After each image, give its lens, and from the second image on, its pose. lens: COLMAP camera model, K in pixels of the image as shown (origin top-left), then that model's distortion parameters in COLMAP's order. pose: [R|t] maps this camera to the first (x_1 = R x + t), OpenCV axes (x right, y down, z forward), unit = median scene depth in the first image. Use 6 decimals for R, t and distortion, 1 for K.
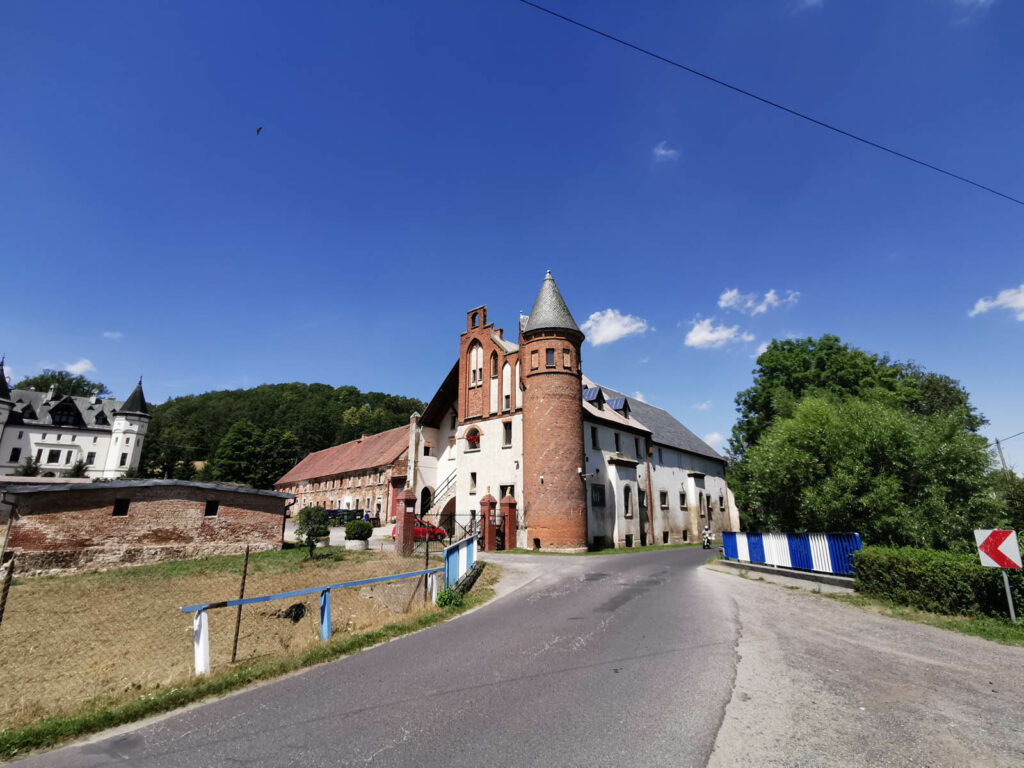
lens RADIAL K [[490.0, 0, 512.0], [0, 490.0, 384.0], [0, 0, 1]] dist [-0.046501, 0.034004]
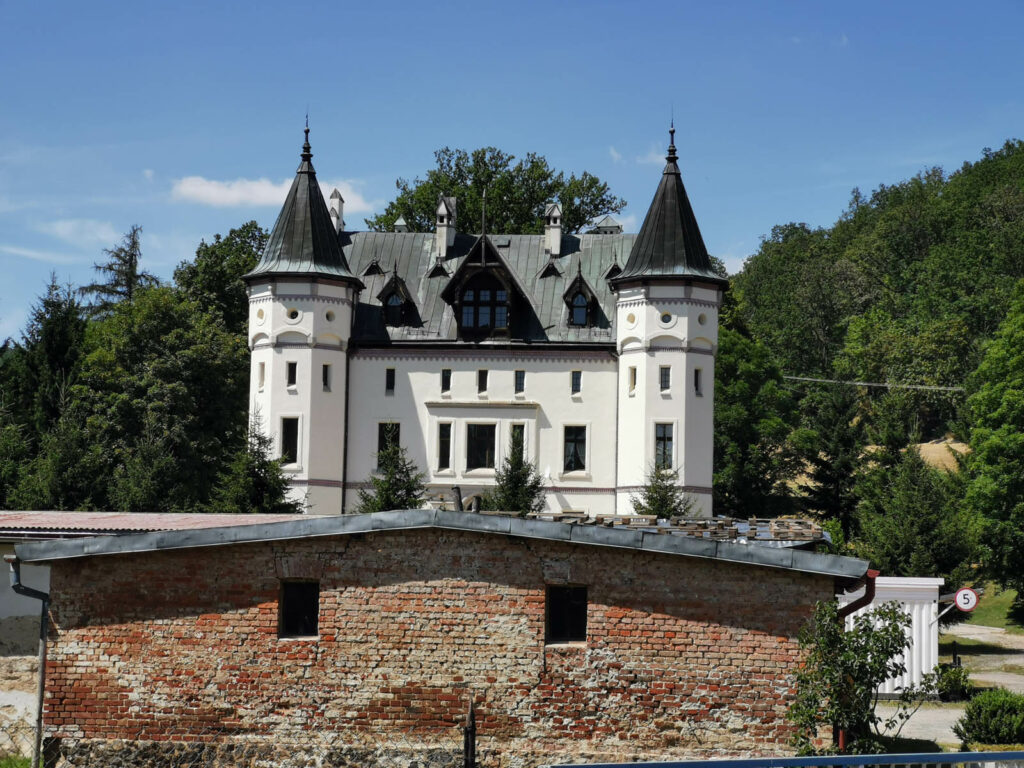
lens RADIAL K [[2331.3, 0, 512.0], [0, 2331.3, 384.0], [0, 0, 1]] dist [0.674169, -7.004498]
pose [[0.700692, -0.059494, -0.710979, 0.204636], [0.160715, 0.984067, 0.076045, 0.023109], [0.695127, -0.167549, 0.699089, 0.077891]]
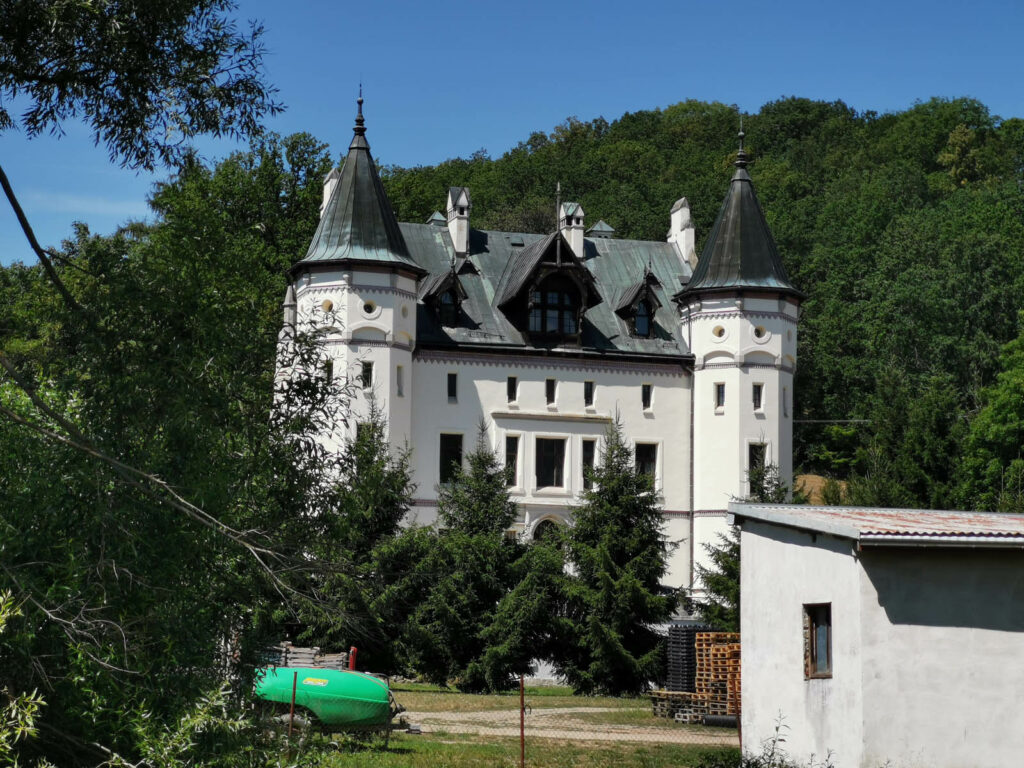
lens RADIAL K [[2331.3, 0, 512.0], [0, 2331.3, 384.0], [0, 0, 1]] dist [0.674169, -7.004498]
pose [[0.928299, -0.030047, -0.370619, -1.311753], [0.079584, 0.989687, 0.119101, -0.131388], [0.363219, -0.140057, 0.921117, -0.525057]]
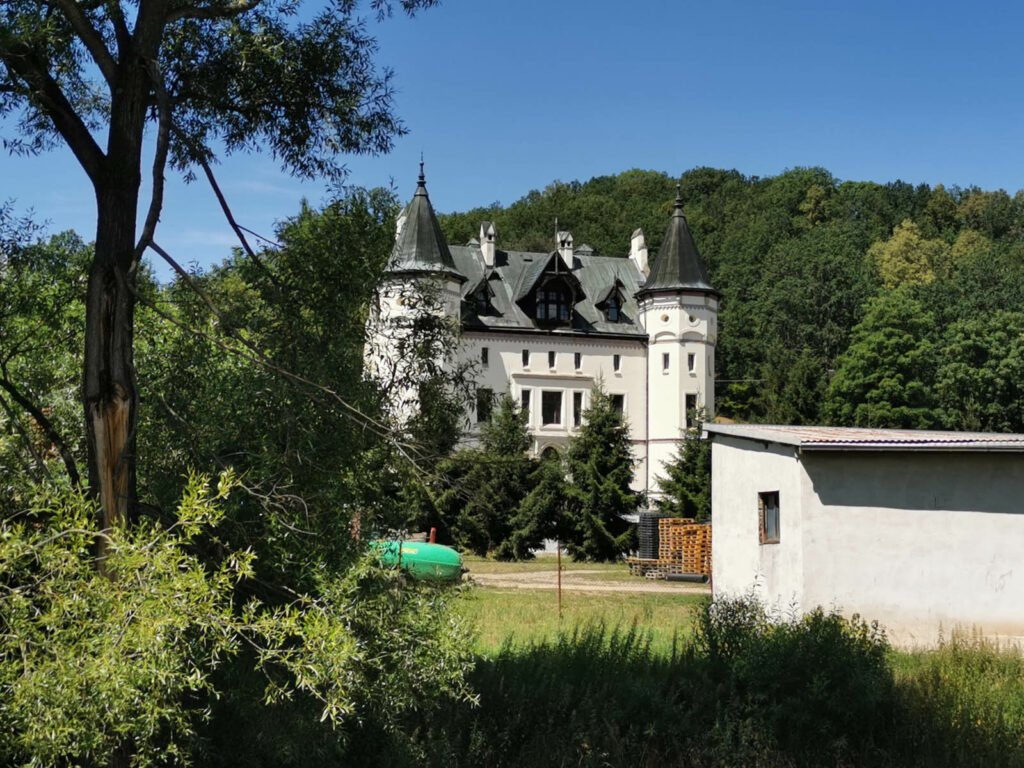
lens RADIAL K [[1561.9, 0, 534.9], [0, 1561.9, 387.7], [0, 0, 1]] dist [0.047067, 0.046956]
pose [[0.932386, -0.028741, -0.360321, -1.349345], [0.083771, 0.986876, 0.138054, -0.116393], [0.351624, -0.158904, 0.922556, -0.486669]]
